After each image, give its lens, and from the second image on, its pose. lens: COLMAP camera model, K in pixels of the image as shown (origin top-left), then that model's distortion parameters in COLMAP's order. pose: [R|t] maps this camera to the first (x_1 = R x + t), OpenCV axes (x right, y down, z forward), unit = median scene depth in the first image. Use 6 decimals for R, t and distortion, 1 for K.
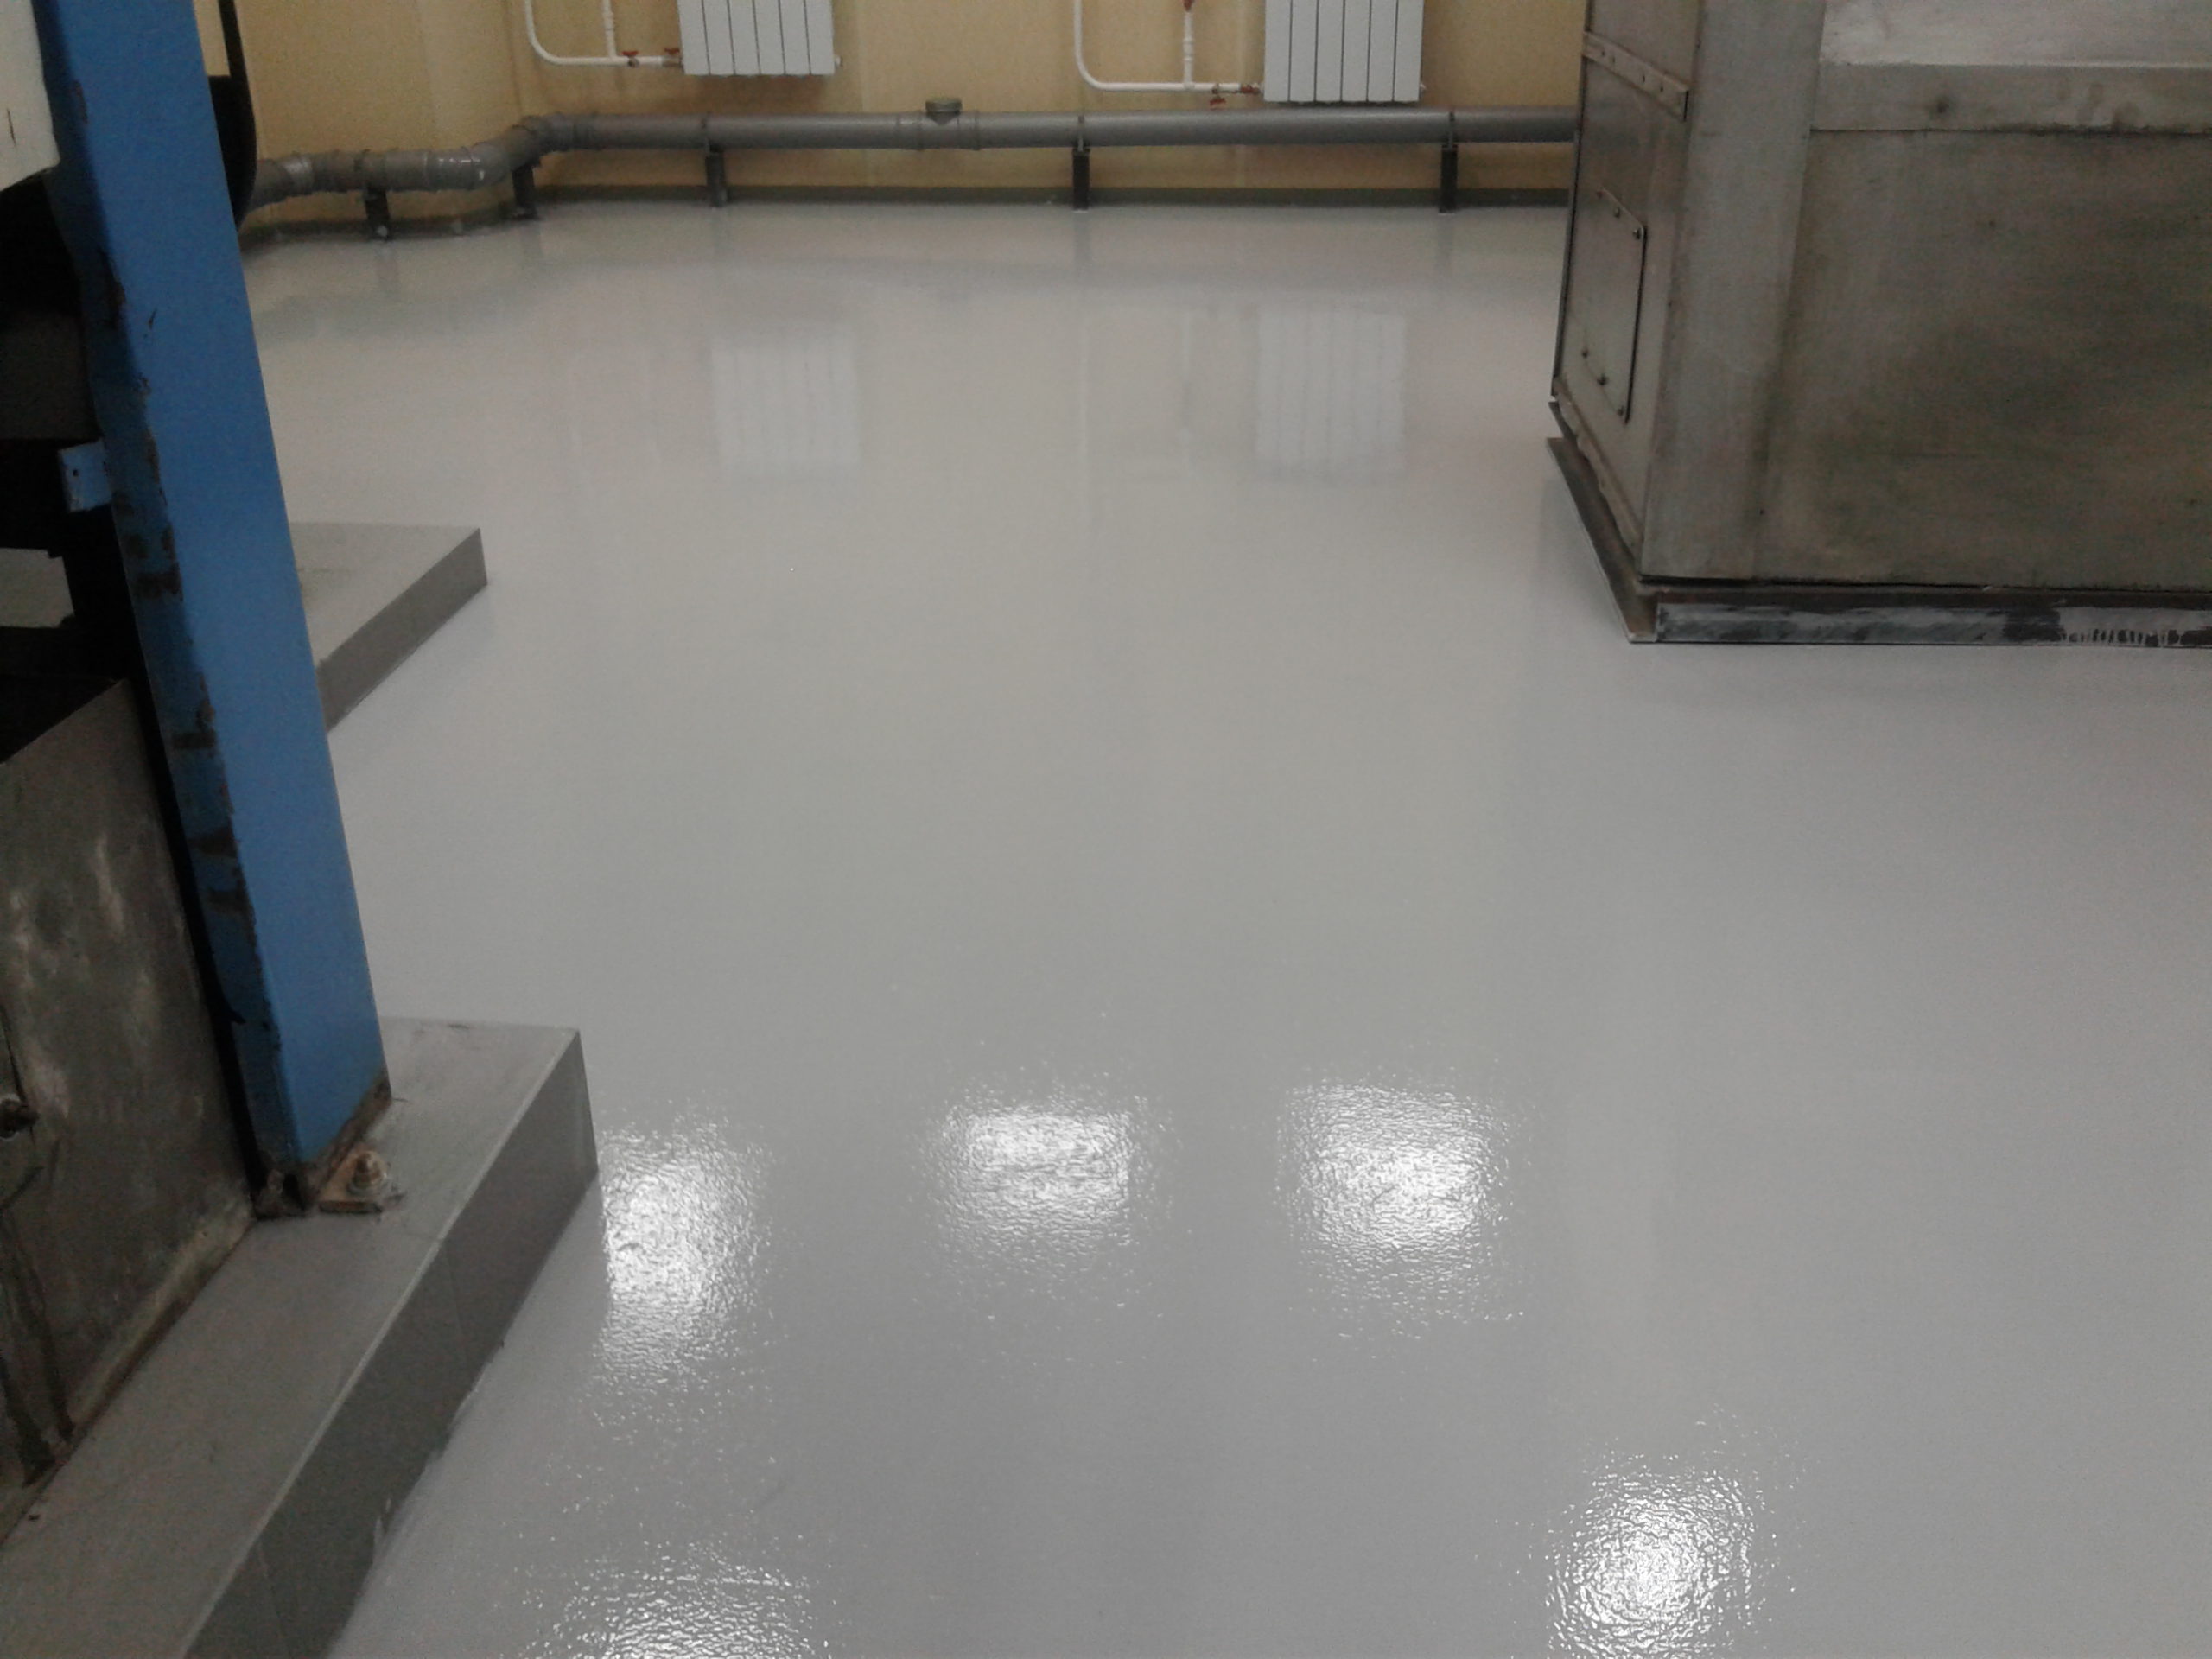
lens RADIAL K [[2082.8, 0, 1112.7], [0, 2082.8, 961.9], [0, 0, 1]] dist [0.056646, -0.094116]
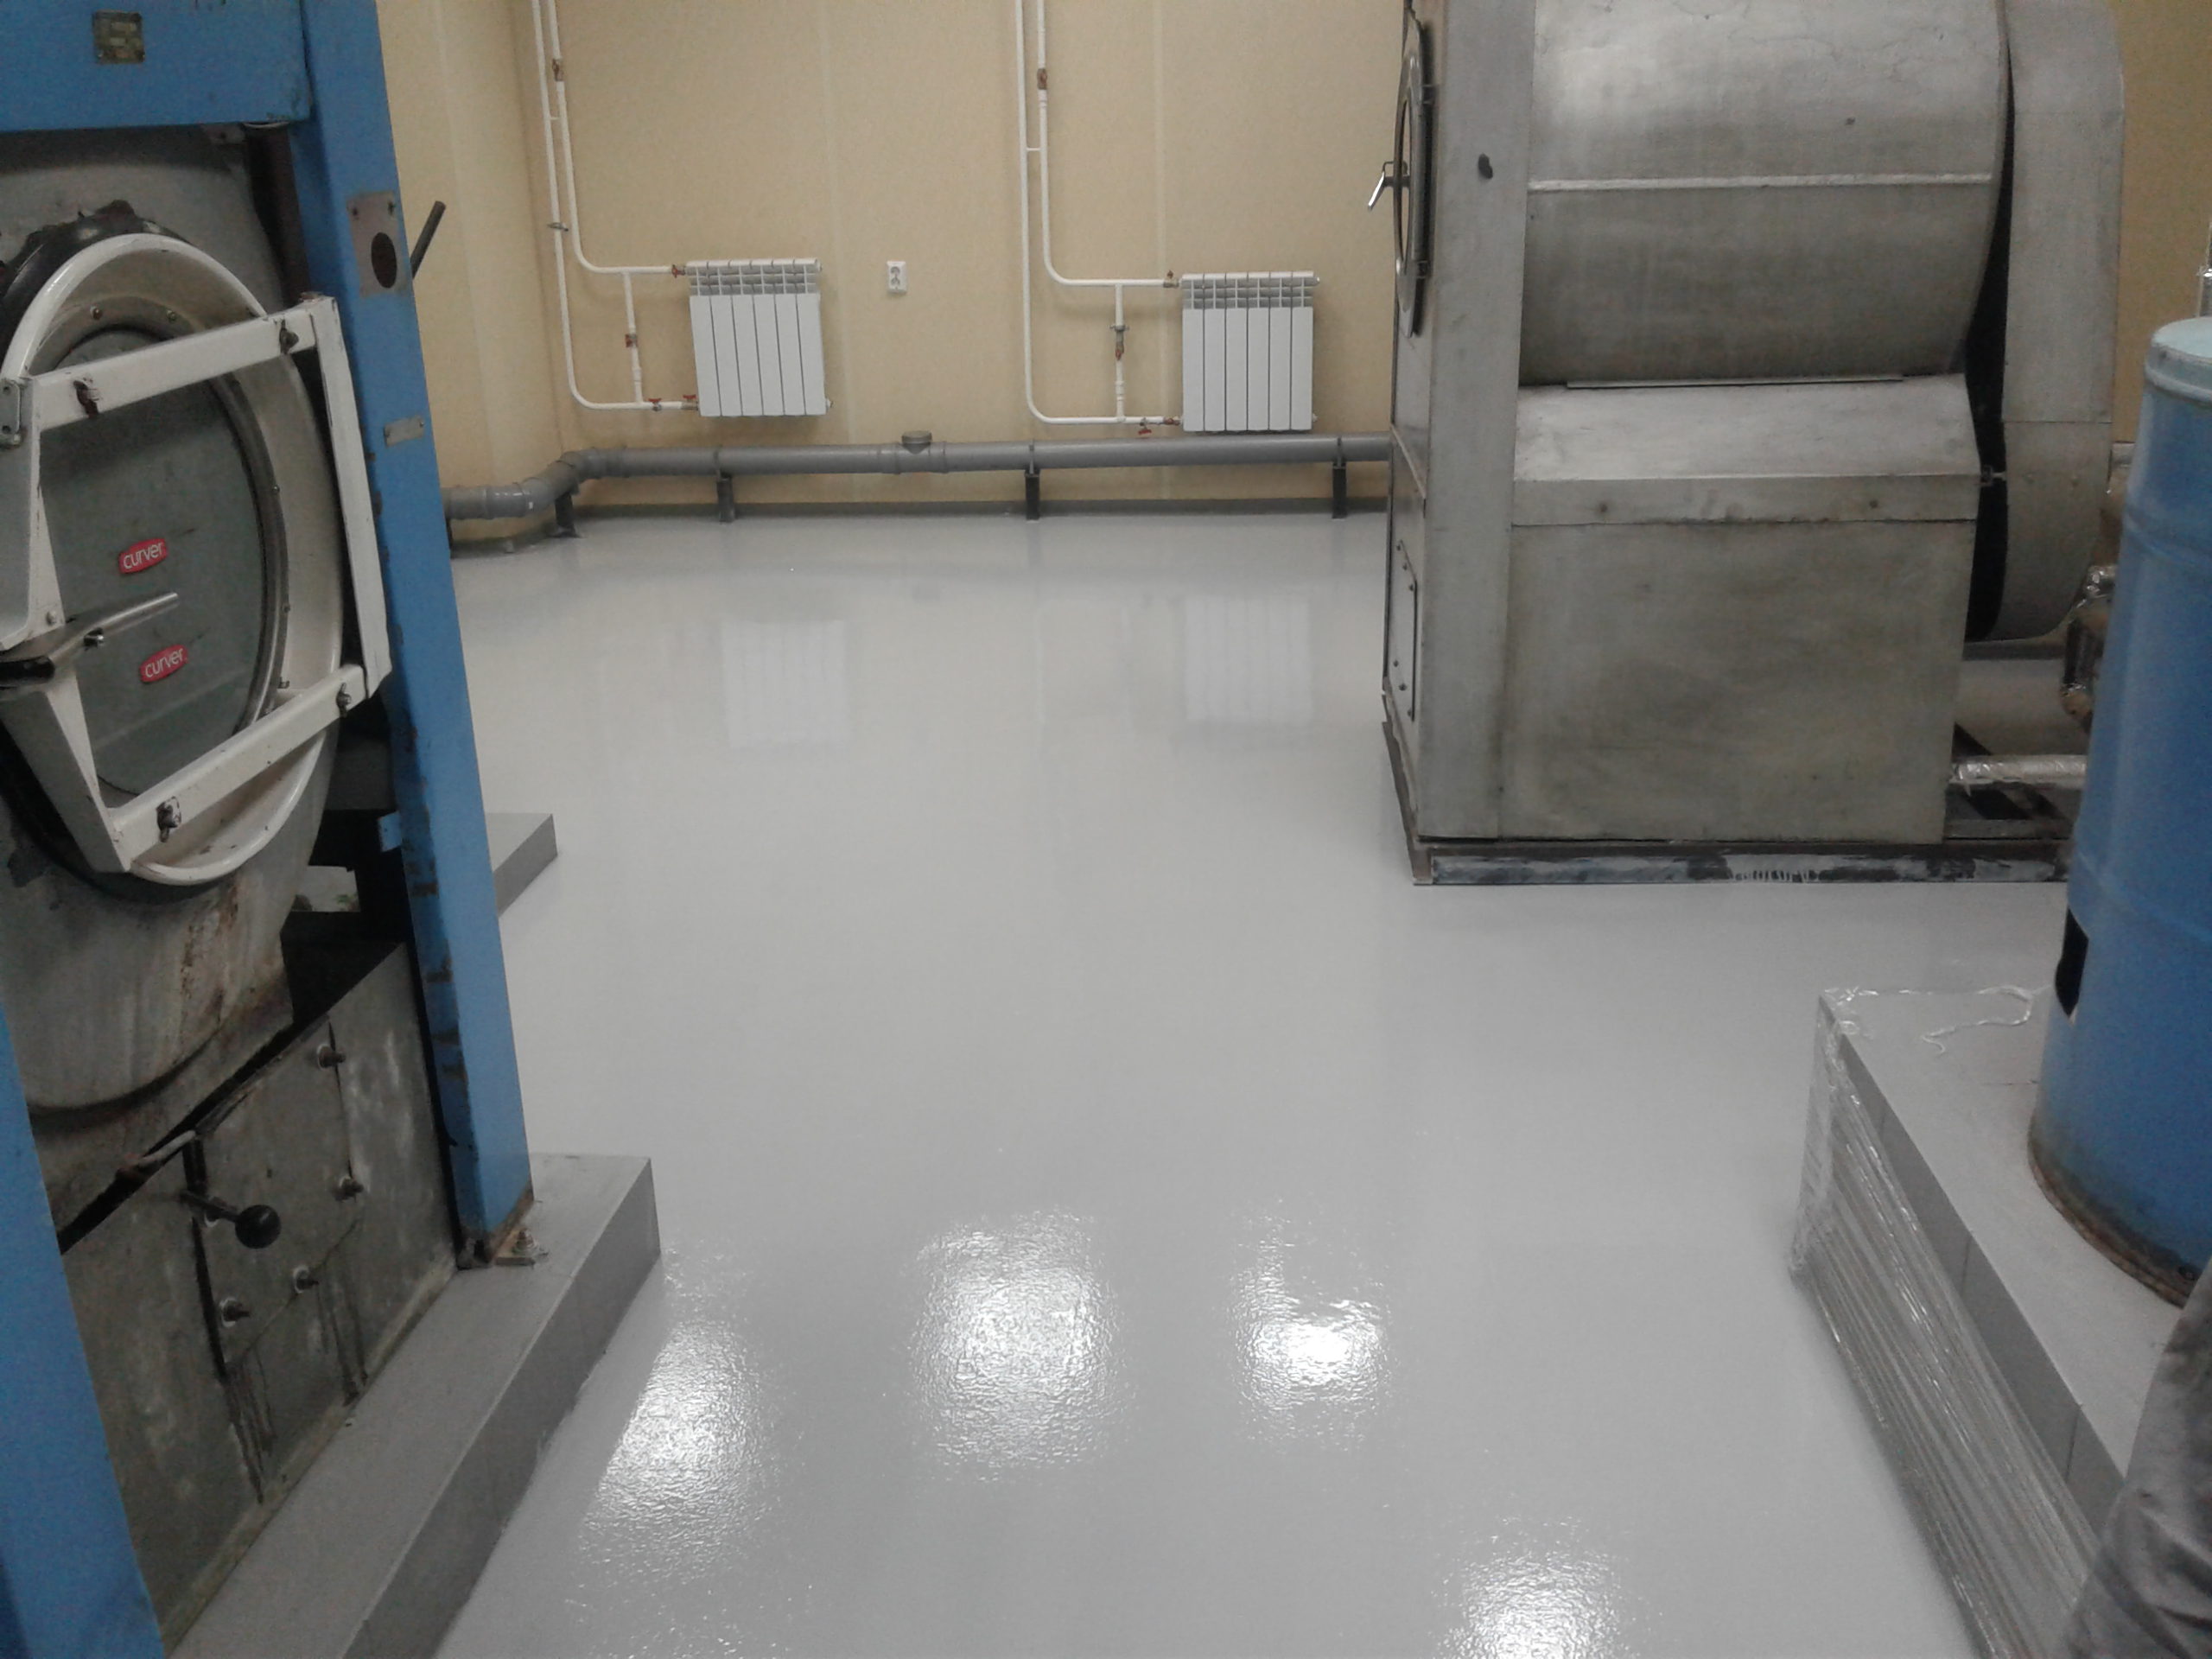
lens RADIAL K [[2082.8, 0, 1112.7], [0, 2082.8, 961.9], [0, 0, 1]] dist [0.056646, -0.094116]
pose [[0.999835, -0.018174, 0.000711, 0.053302], [0.018148, 0.994316, -0.104909, 0.033763], [0.001199, 0.104905, 0.994482, -0.330910]]
